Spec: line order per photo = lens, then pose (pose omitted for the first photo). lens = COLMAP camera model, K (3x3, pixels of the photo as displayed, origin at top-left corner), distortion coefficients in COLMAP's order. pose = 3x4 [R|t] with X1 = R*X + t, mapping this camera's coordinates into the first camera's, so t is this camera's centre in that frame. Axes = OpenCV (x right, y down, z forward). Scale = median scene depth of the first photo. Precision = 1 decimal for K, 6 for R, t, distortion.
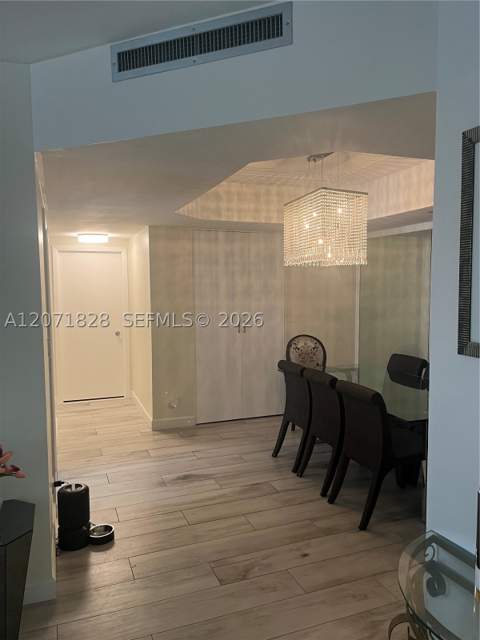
lens RADIAL K [[484.7, 0, 251.3], [0, 484.7, 323.9], [0, 0, 1]] dist [0.050614, -0.060425]
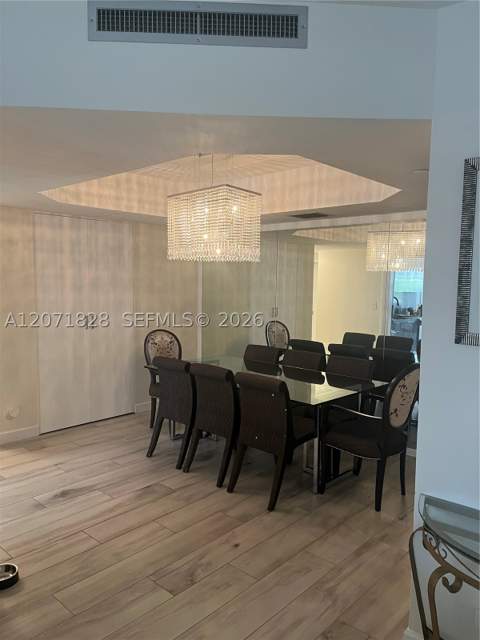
lens RADIAL K [[484.7, 0, 240.5], [0, 484.7, 323.4], [0, 0, 1]] dist [0.050614, -0.060425]
pose [[0.896635, -0.022540, 0.442195, -0.243592], [0.015712, 0.999694, 0.019098, -0.007819], [-0.442491, -0.010176, 0.896715, 0.064549]]
